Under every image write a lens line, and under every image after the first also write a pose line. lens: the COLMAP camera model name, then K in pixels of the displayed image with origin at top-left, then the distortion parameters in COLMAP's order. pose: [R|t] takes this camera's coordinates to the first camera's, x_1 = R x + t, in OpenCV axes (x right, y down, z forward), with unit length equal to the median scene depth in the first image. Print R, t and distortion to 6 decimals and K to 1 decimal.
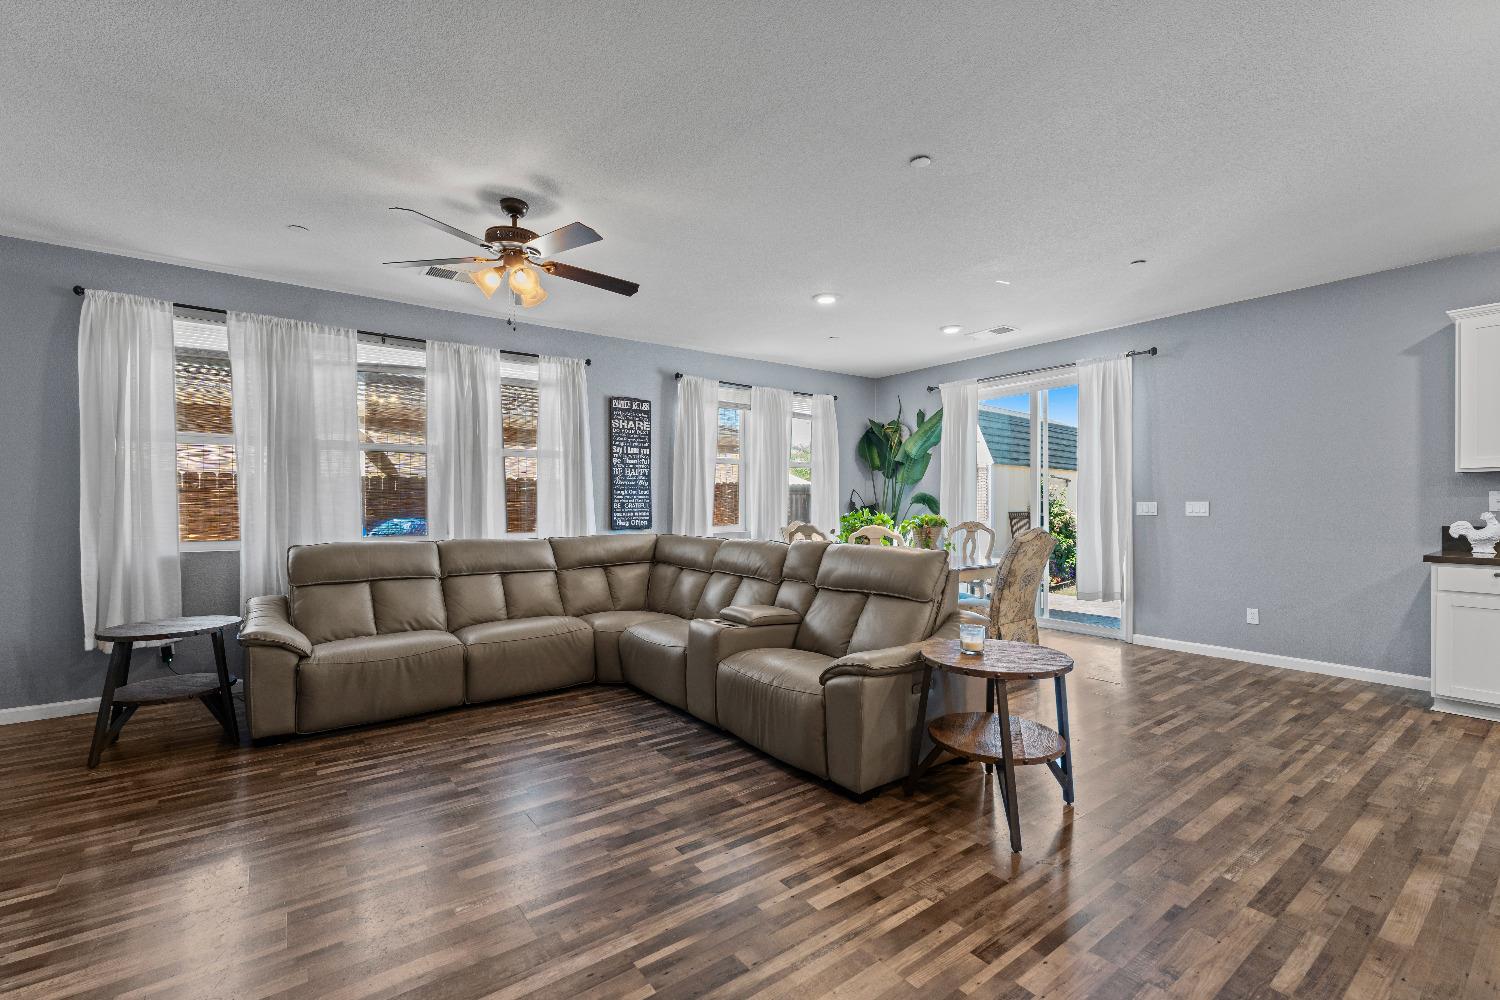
lens RADIAL K [[642.0, 0, 743.9], [0, 642.0, 506.4], [0, 0, 1]] dist [-0.003402, -0.000960]
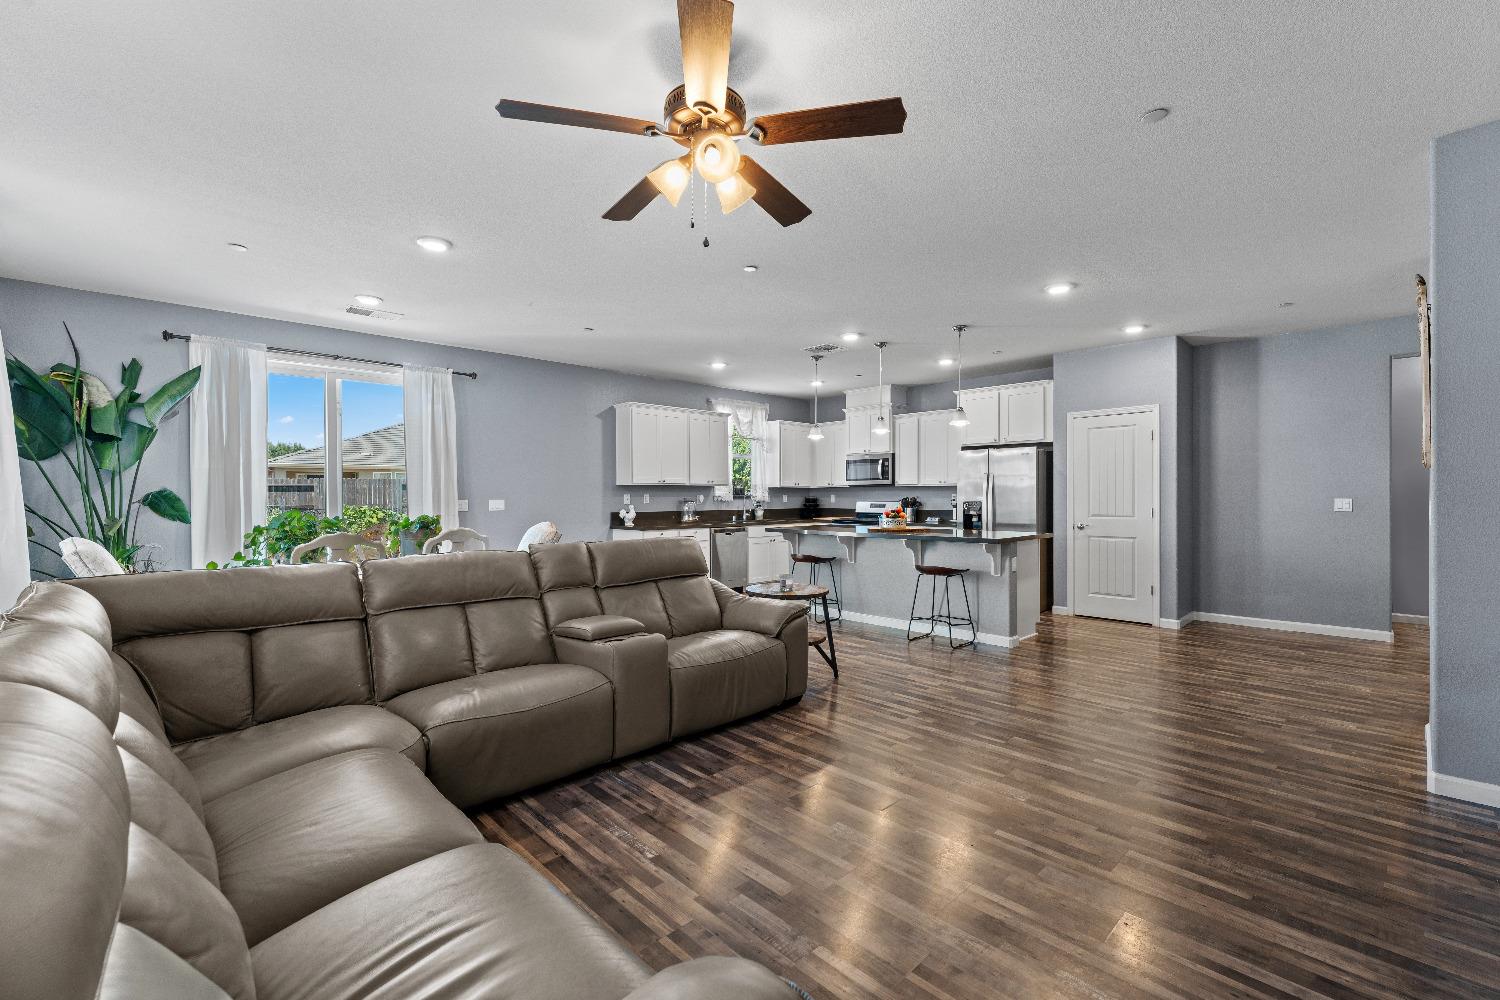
lens RADIAL K [[642.0, 0, 753.2], [0, 642.0, 498.4], [0, 0, 1]] dist [-0.003402, -0.000960]
pose [[-0.136140, 0.001623, 0.990688, -0.797989], [0.008053, 0.999967, -0.000531, -0.006794], [-0.990657, 0.007906, -0.136148, 0.812295]]
